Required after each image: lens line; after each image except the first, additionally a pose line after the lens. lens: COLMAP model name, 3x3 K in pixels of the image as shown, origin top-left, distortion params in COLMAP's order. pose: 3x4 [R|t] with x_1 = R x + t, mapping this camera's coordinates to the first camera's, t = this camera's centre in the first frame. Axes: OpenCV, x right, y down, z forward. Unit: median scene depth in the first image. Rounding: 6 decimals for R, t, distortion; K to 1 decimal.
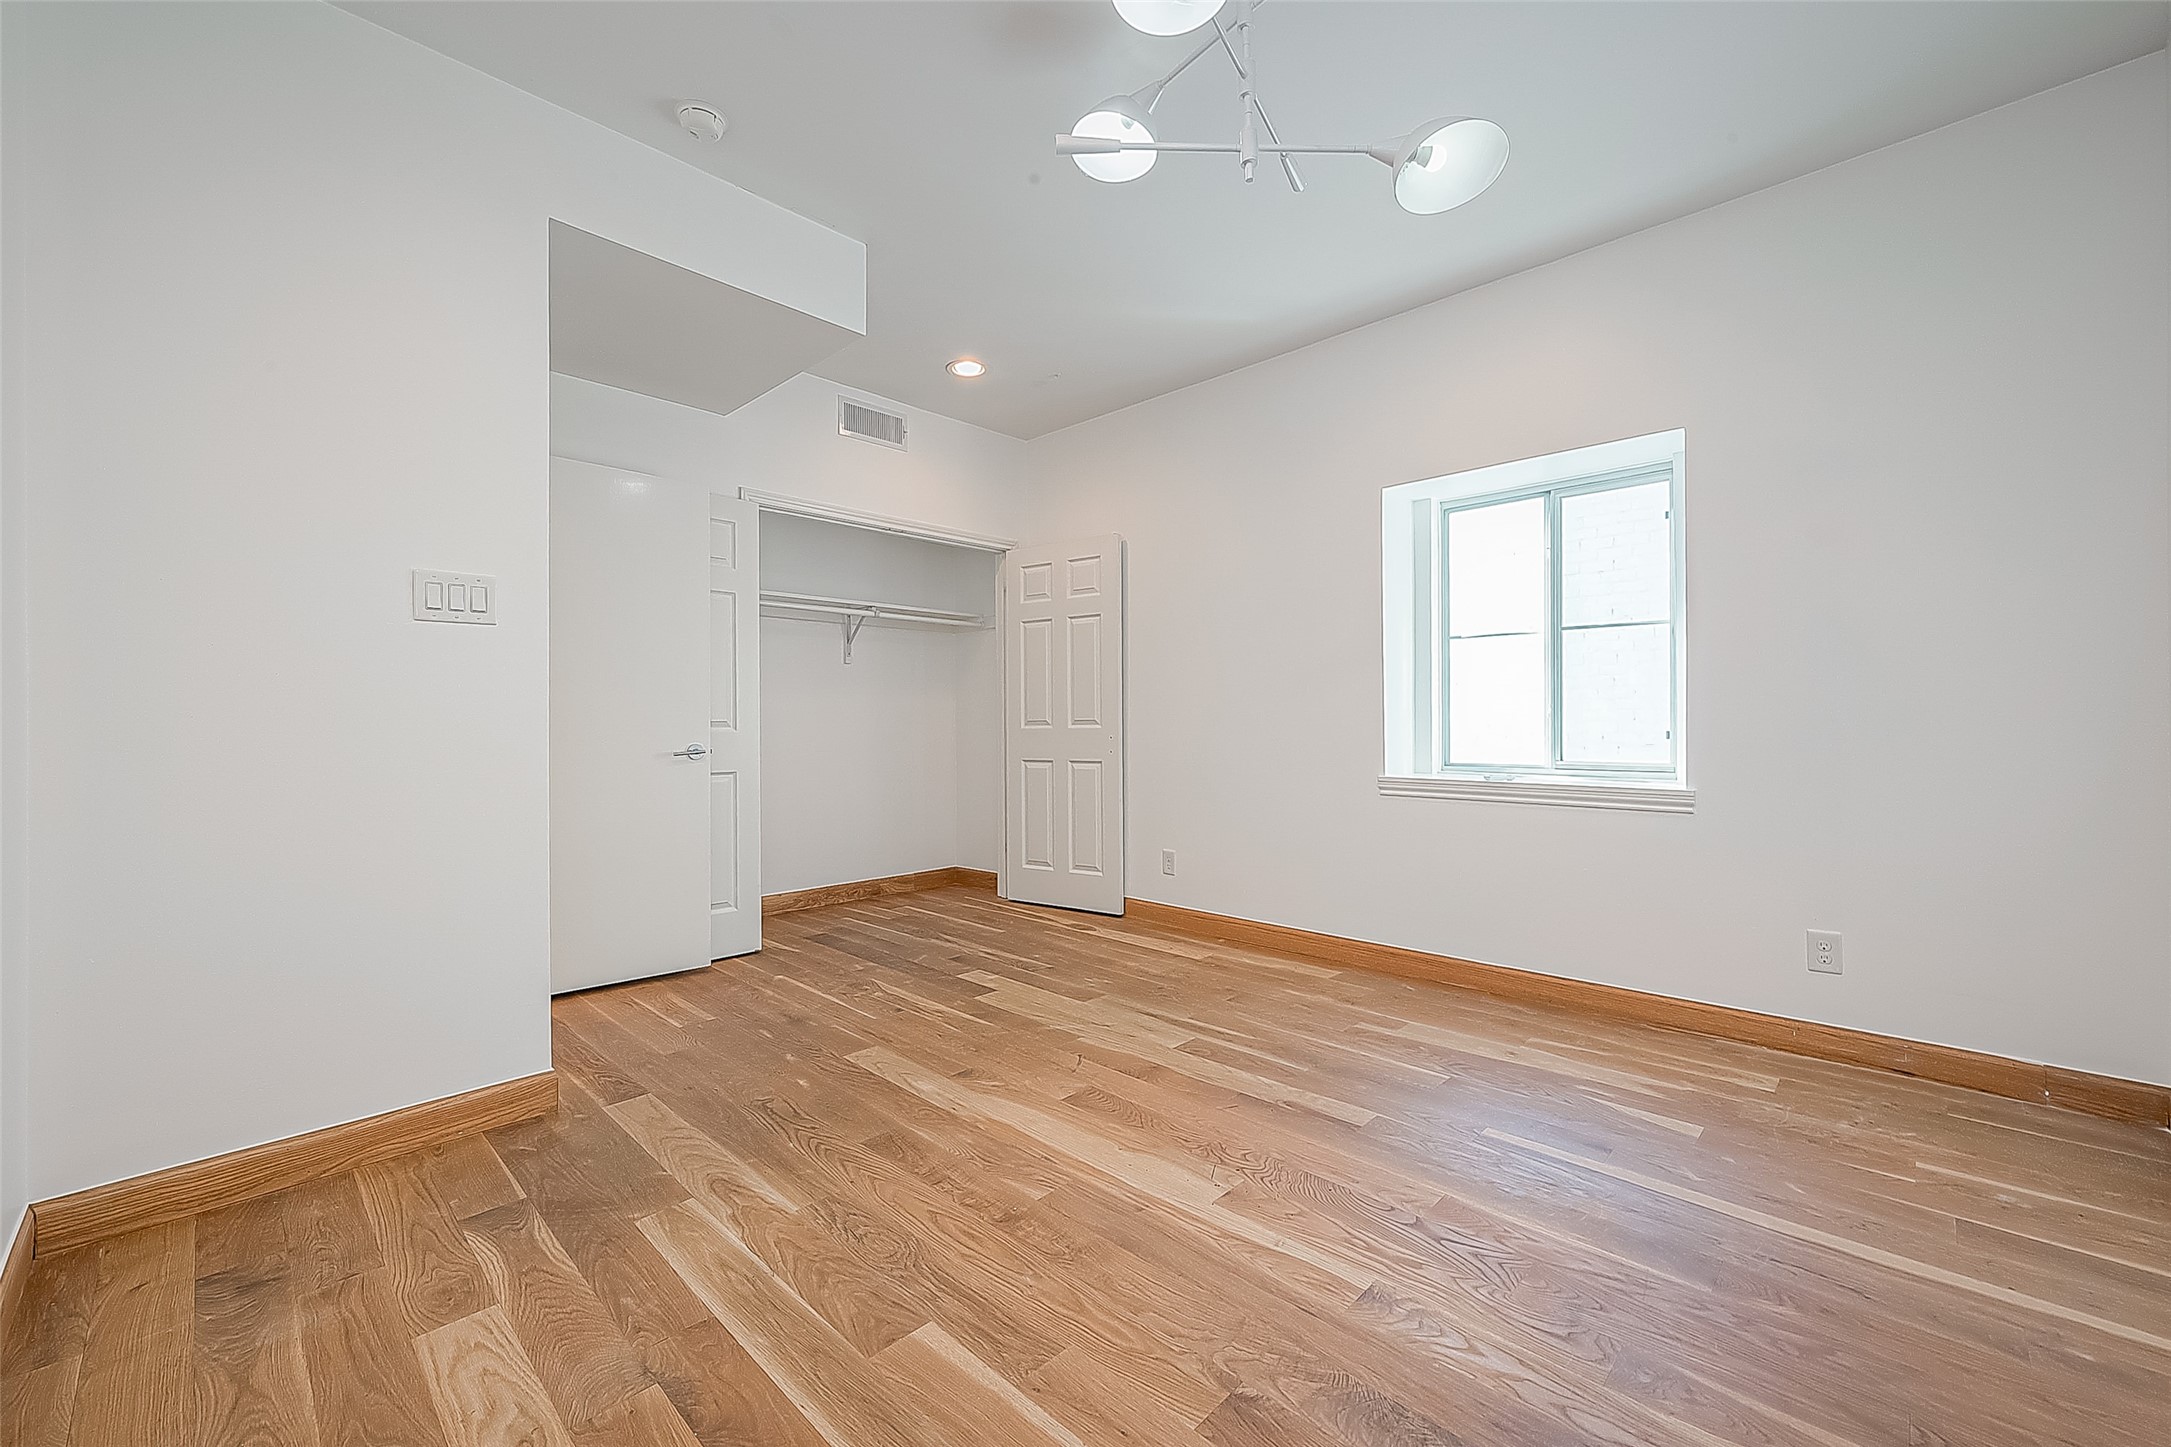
lens RADIAL K [[874.3, 0, 1055.0], [0, 874.3, 726.8], [0, 0, 1]] dist [-0.000743, -0.000128]
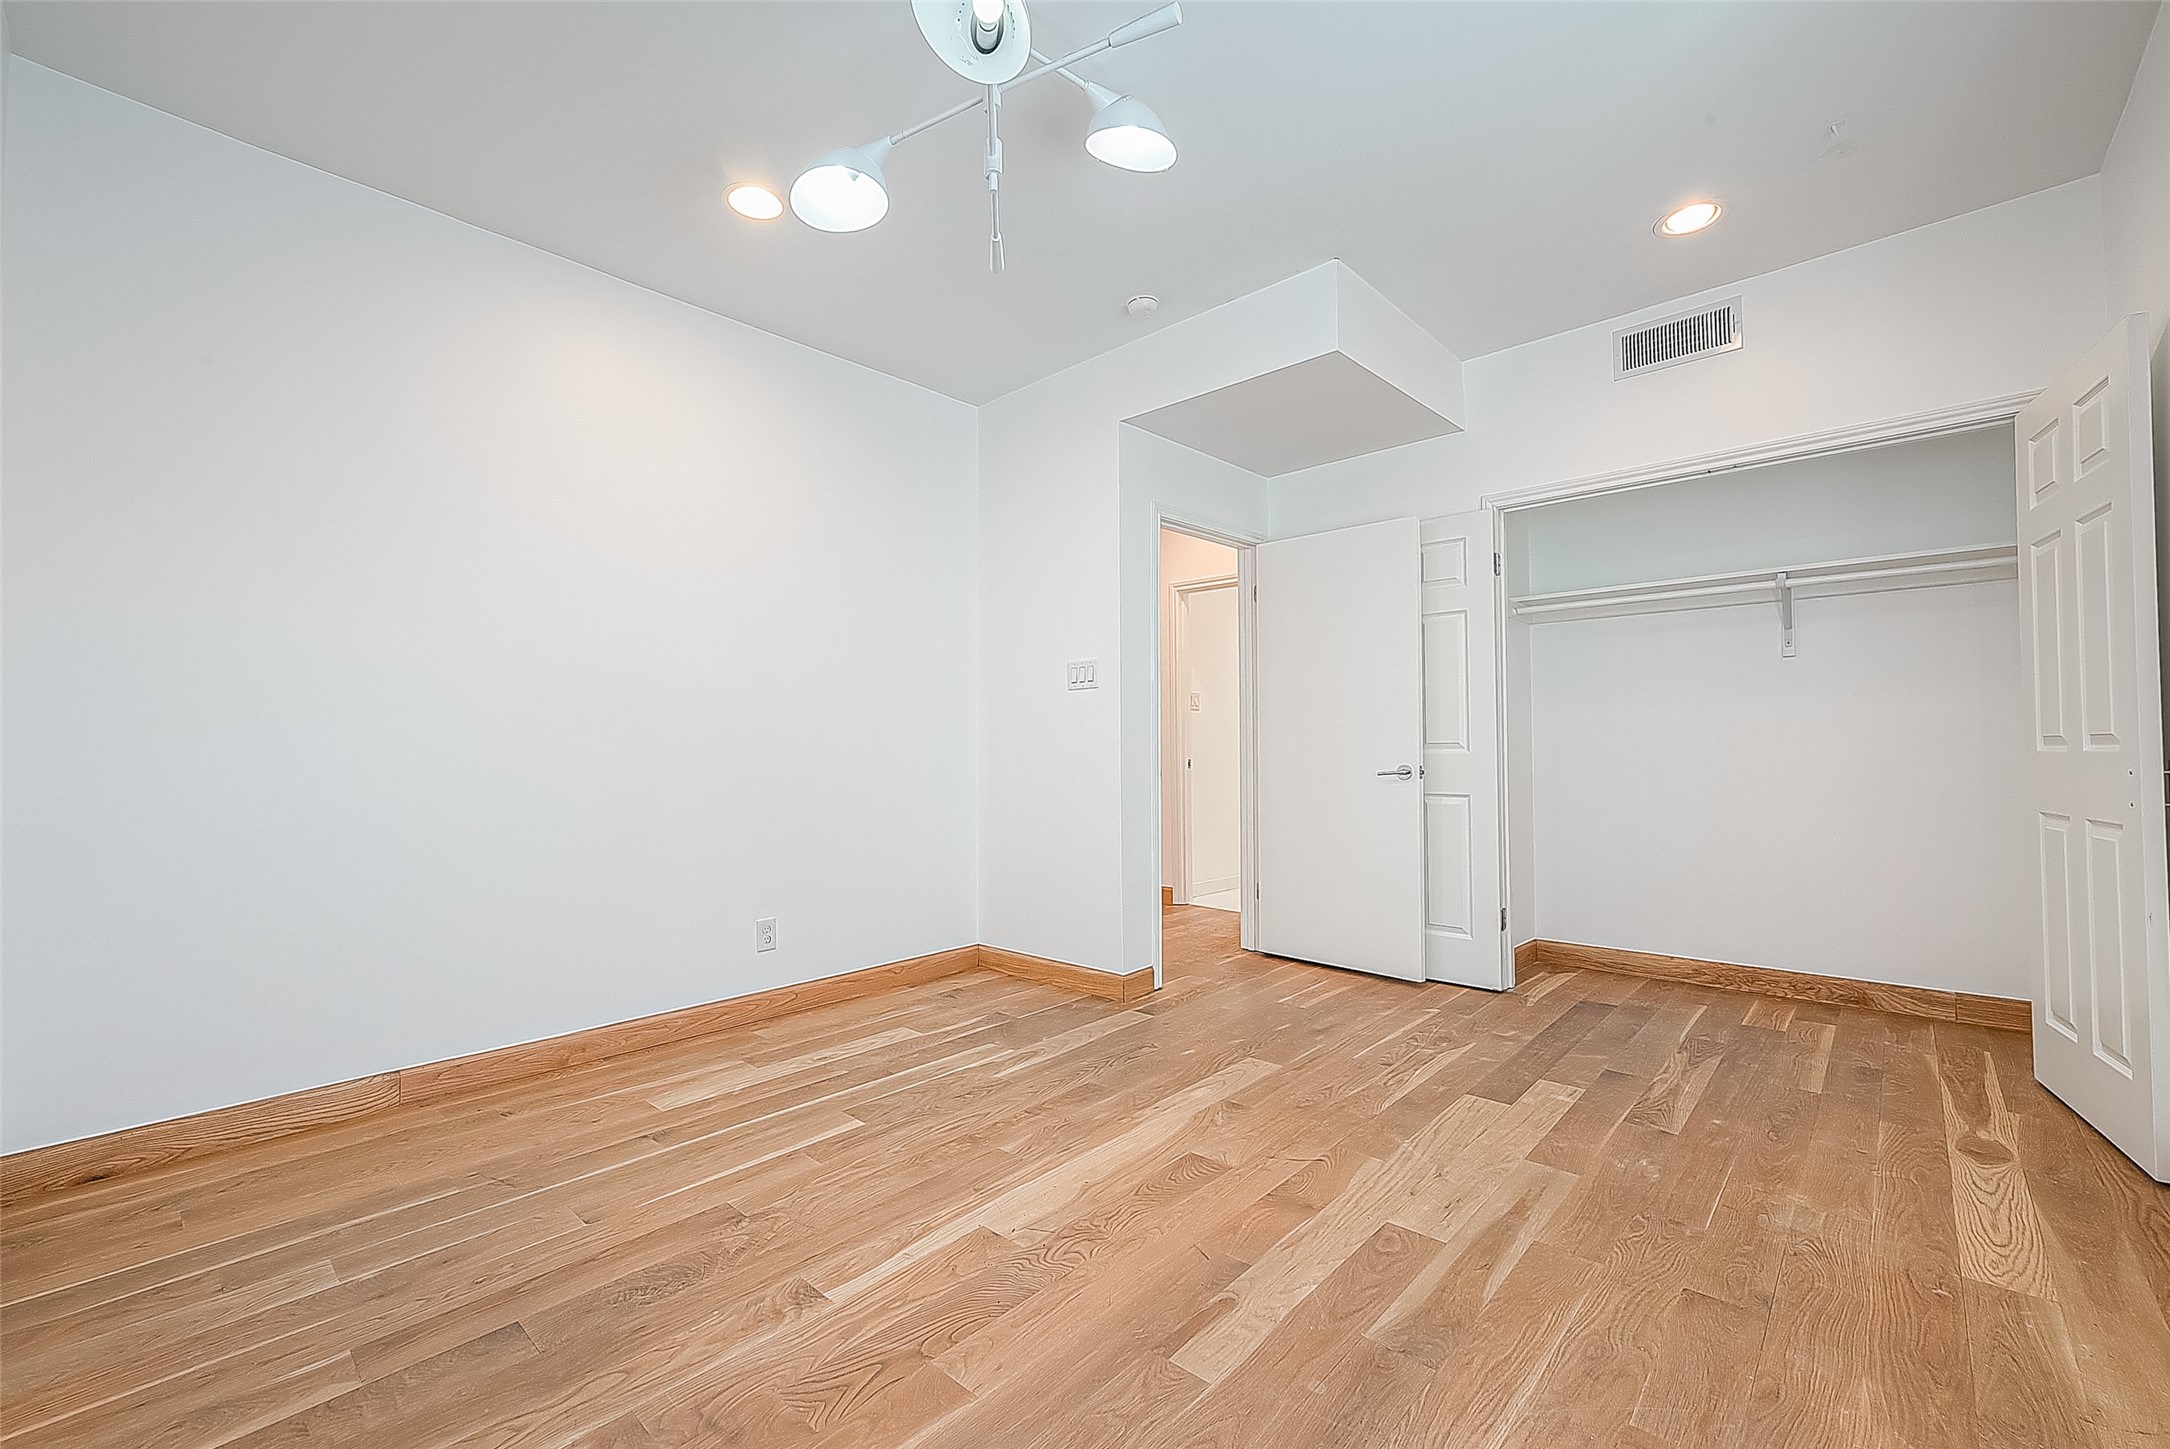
lens RADIAL K [[873.9, 0, 1054.5], [0, 873.9, 727.8], [0, 0, 1]] dist [-0.000743, -0.000128]
pose [[0.023928, -0.020060, -0.999512, 0.822480], [0.004280, 0.999792, -0.019963, -0.007678], [0.999705, -0.003800, 0.024008, 0.725148]]
